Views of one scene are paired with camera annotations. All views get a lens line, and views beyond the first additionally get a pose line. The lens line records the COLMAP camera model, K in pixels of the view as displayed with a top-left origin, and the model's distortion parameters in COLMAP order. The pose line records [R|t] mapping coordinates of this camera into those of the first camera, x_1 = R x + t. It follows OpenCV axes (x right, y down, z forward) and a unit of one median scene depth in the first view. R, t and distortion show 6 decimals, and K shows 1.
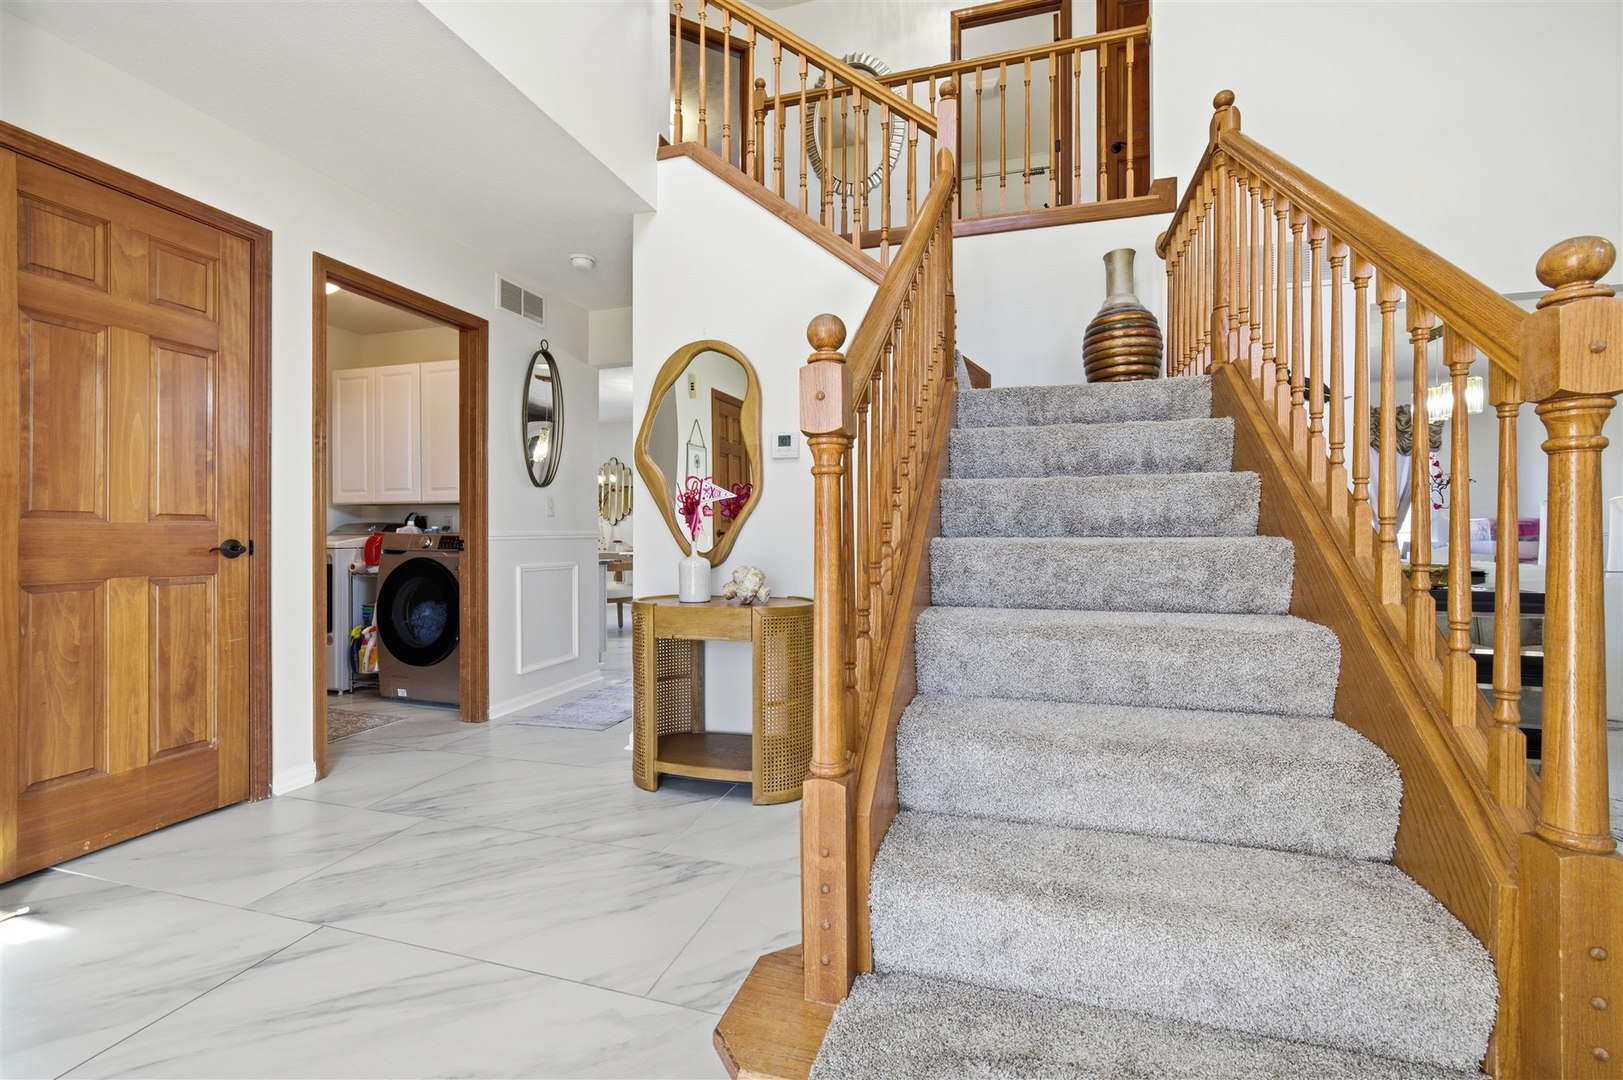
lens RADIAL K [[739.4, 0, 811.5], [0, 739.4, 540.0], [0, 0, 1]] dist [0.000060, -0.000003]
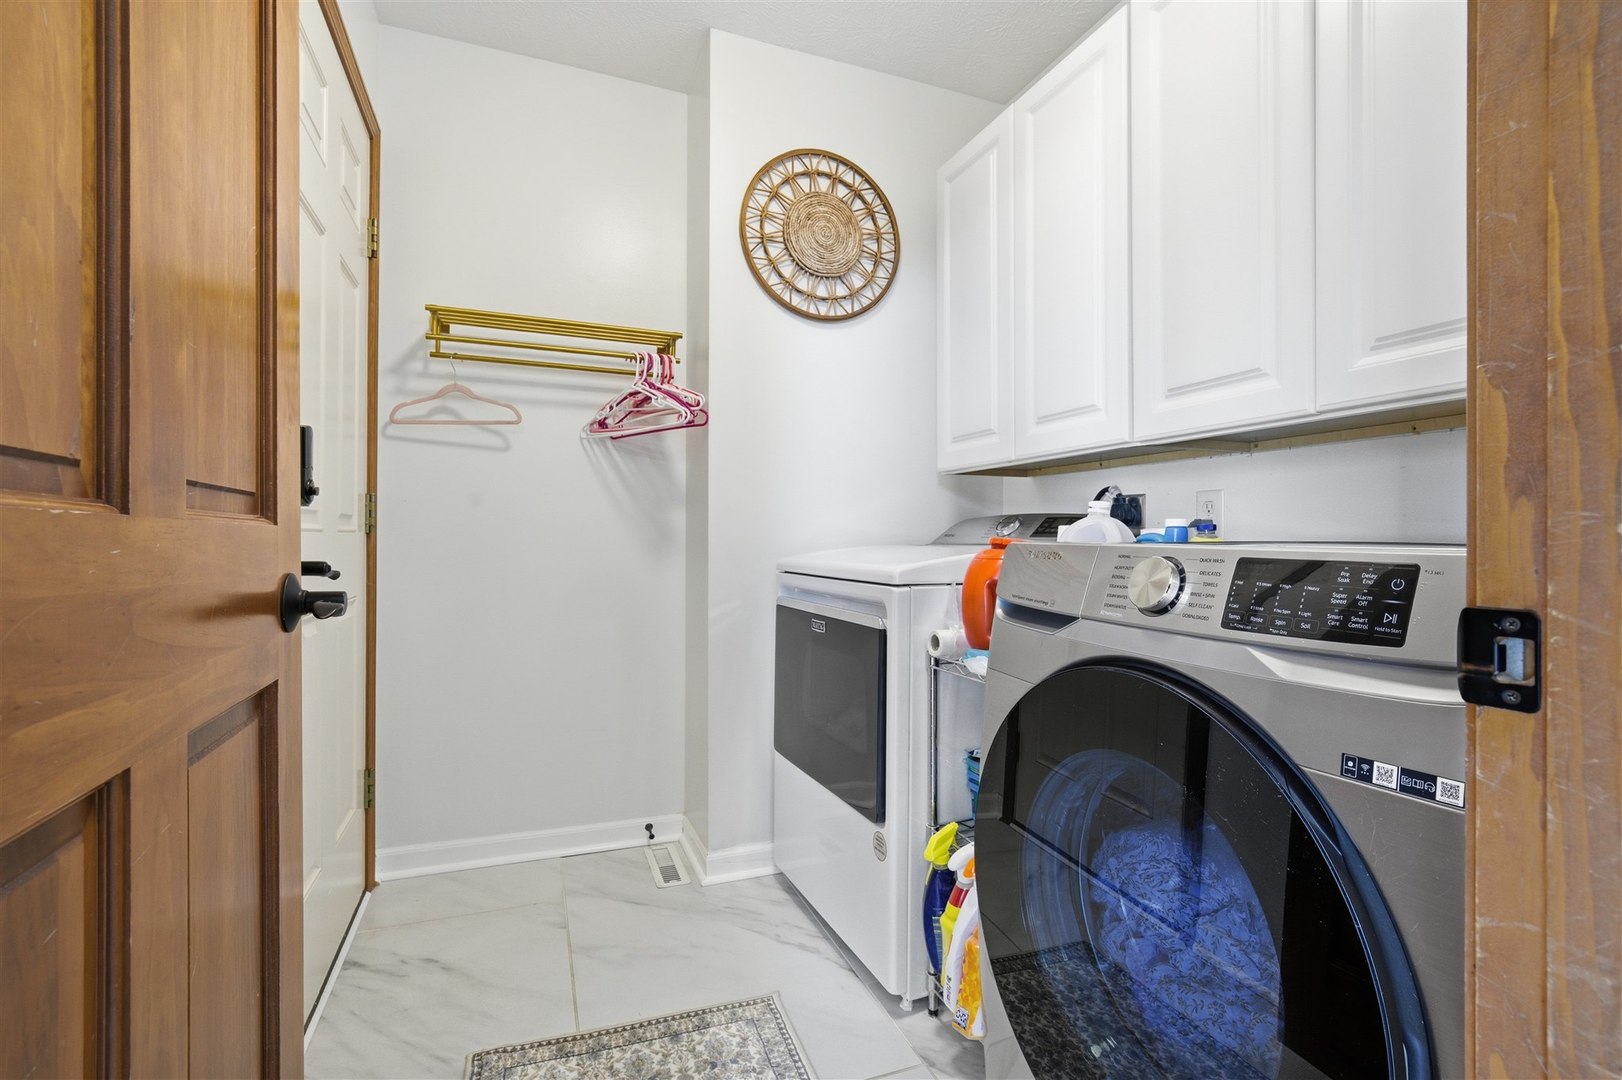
lens RADIAL K [[738.9, 0, 811.0], [0, 738.9, 540.0], [0, 0, 1]] dist [0.000060, -0.000003]
pose [[0.633176, 0.000158, -0.774008, -0.395720], [-0.005785, 0.999973, -0.004528, -0.008170], [0.773986, 0.007344, 0.633160, 0.742281]]
